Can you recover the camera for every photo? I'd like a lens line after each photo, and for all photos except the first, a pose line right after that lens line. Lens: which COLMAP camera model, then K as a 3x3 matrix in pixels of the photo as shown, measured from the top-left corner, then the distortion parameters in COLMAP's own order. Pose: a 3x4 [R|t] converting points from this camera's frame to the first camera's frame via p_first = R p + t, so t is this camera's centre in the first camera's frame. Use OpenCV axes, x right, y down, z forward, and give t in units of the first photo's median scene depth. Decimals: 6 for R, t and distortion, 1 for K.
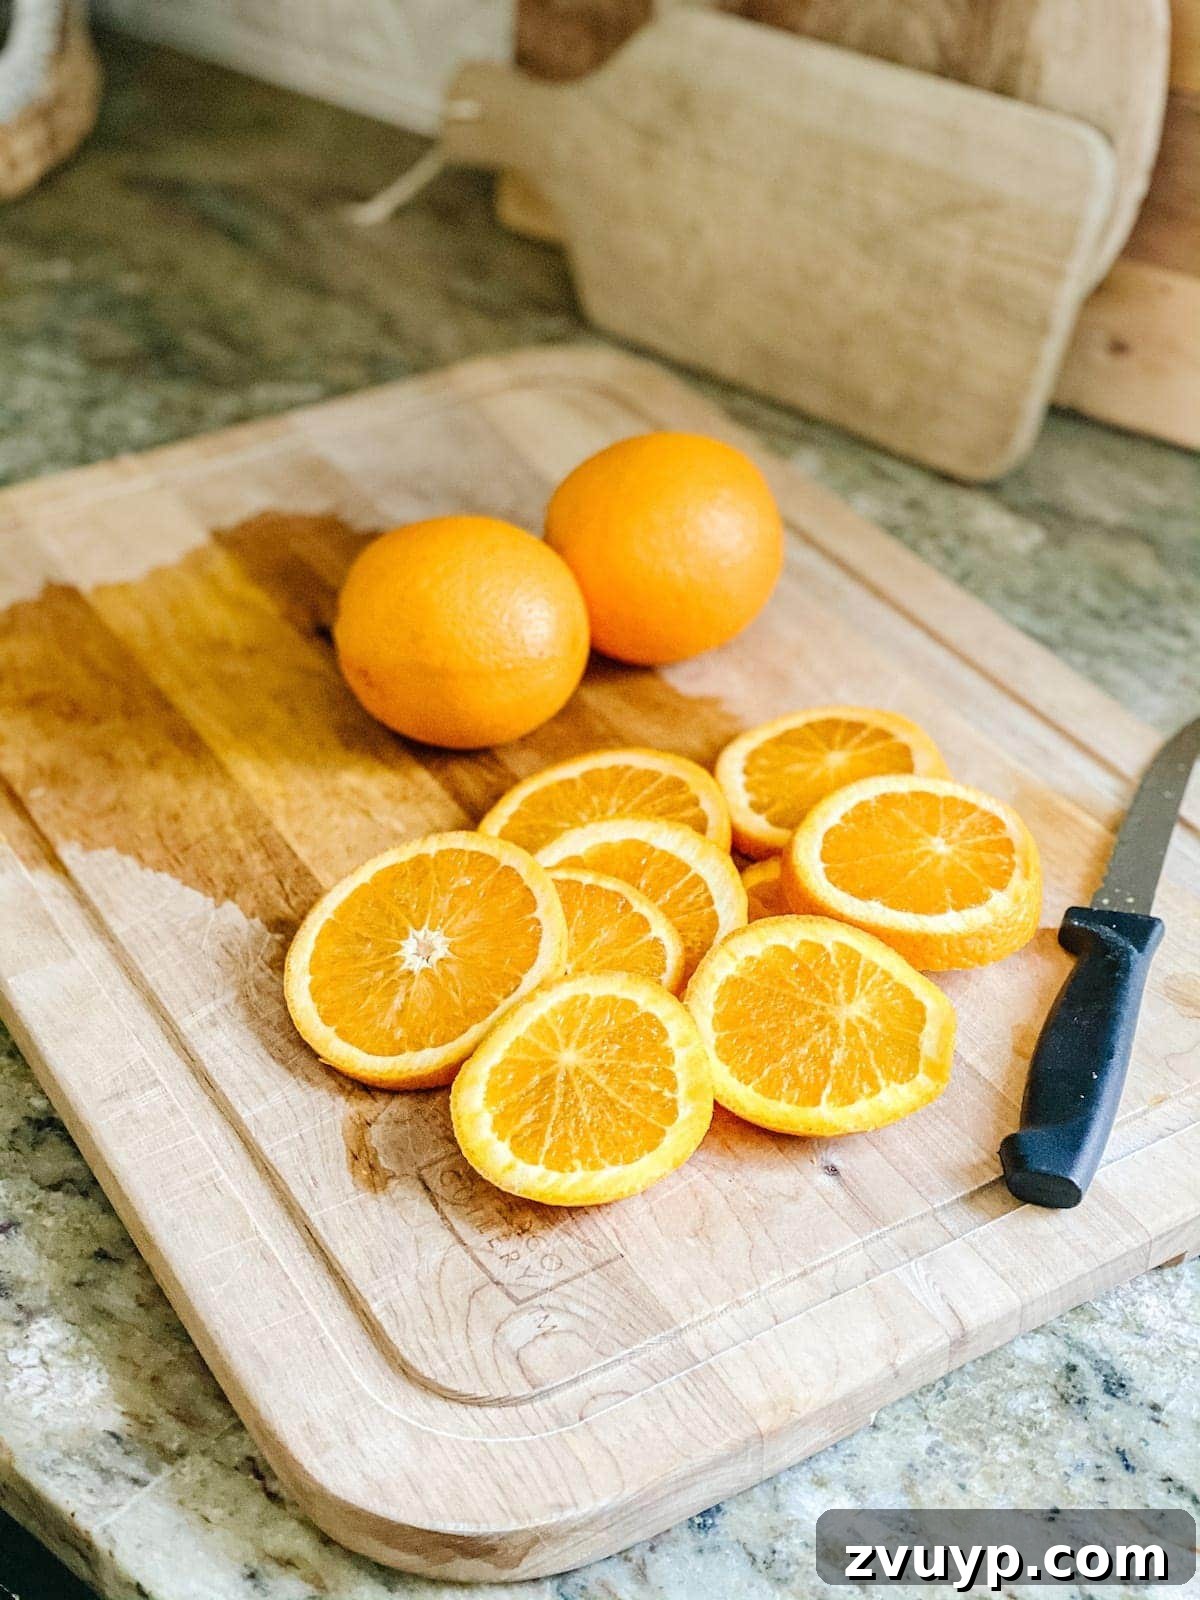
lens RADIAL K [[2429.7, 0, 600.0], [0, 2429.7, 800.0], [0, 0, 1]] dist [0.345870, -1.223514]
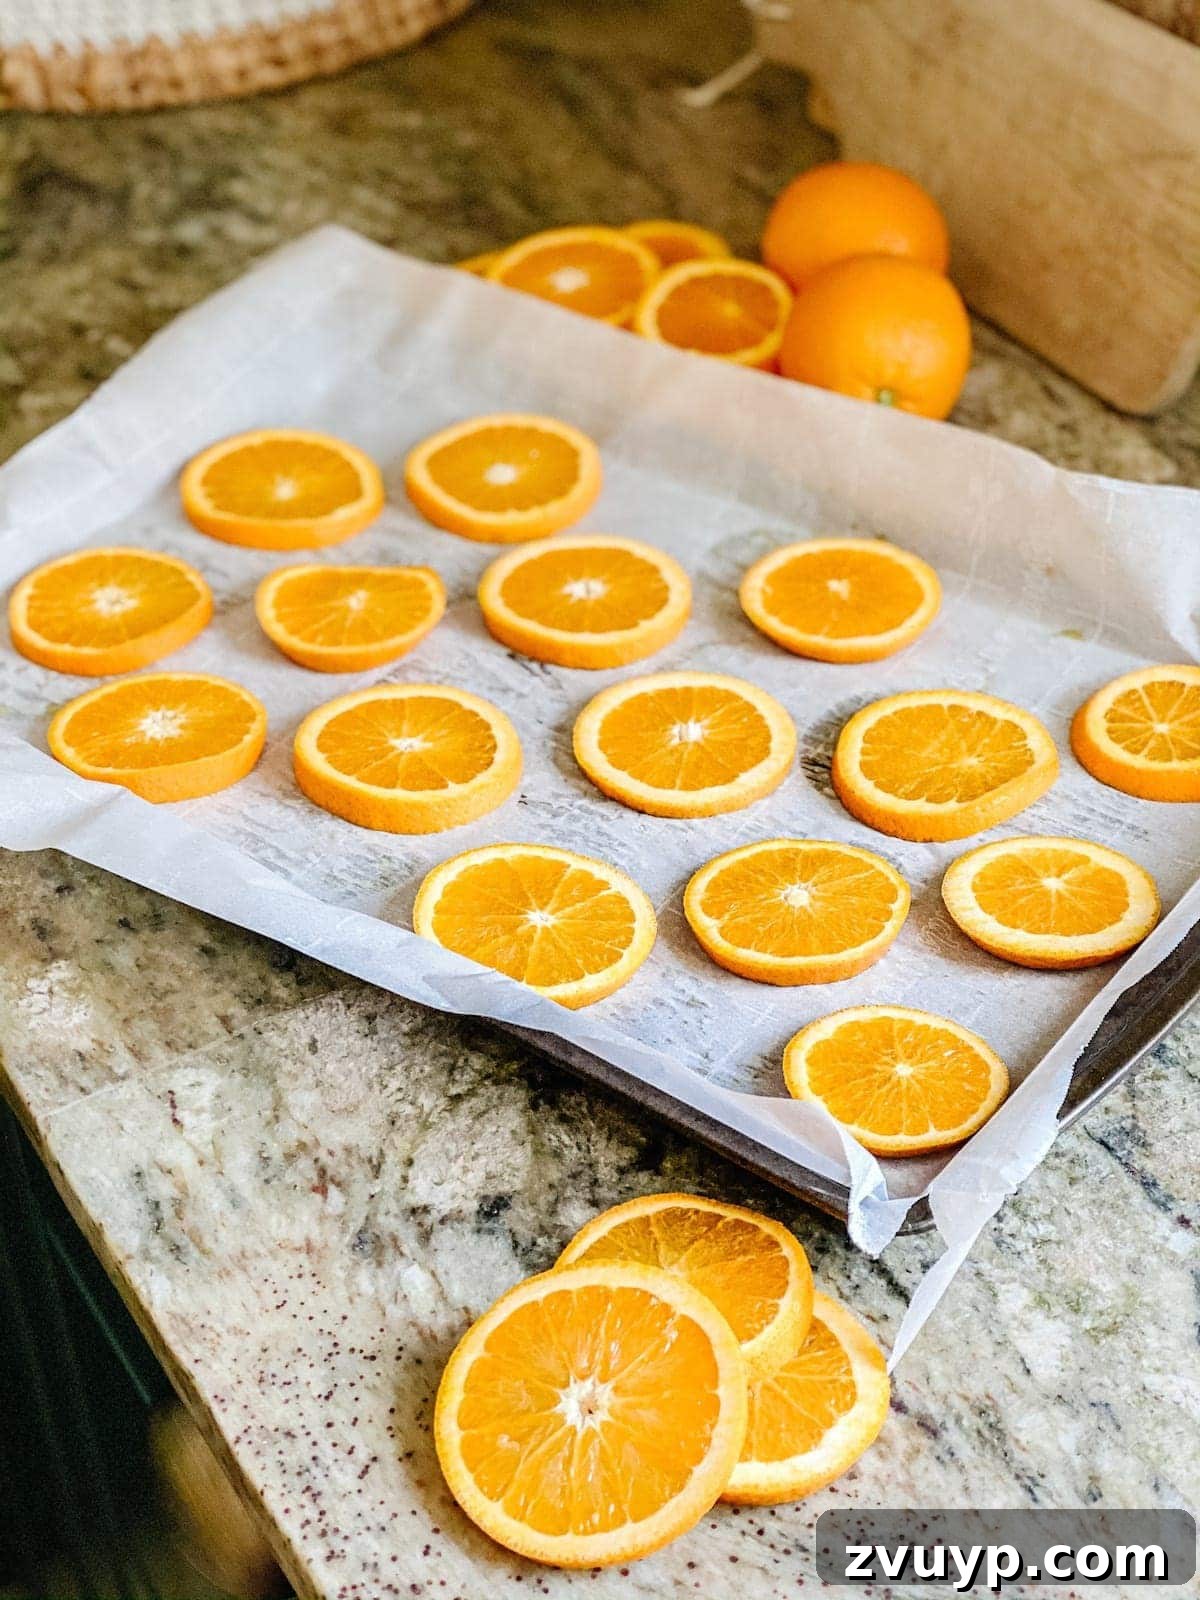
lens RADIAL K [[2429.7, 0, 600.0], [0, 2429.7, 800.0], [0, 0, 1]] dist [0.345870, -1.223514]
pose [[0.958283, 0.175256, -0.225787, 0.203947], [-0.162952, 0.983991, 0.072173, -0.004669], [0.234821, -0.032369, 0.971500, -0.102612]]
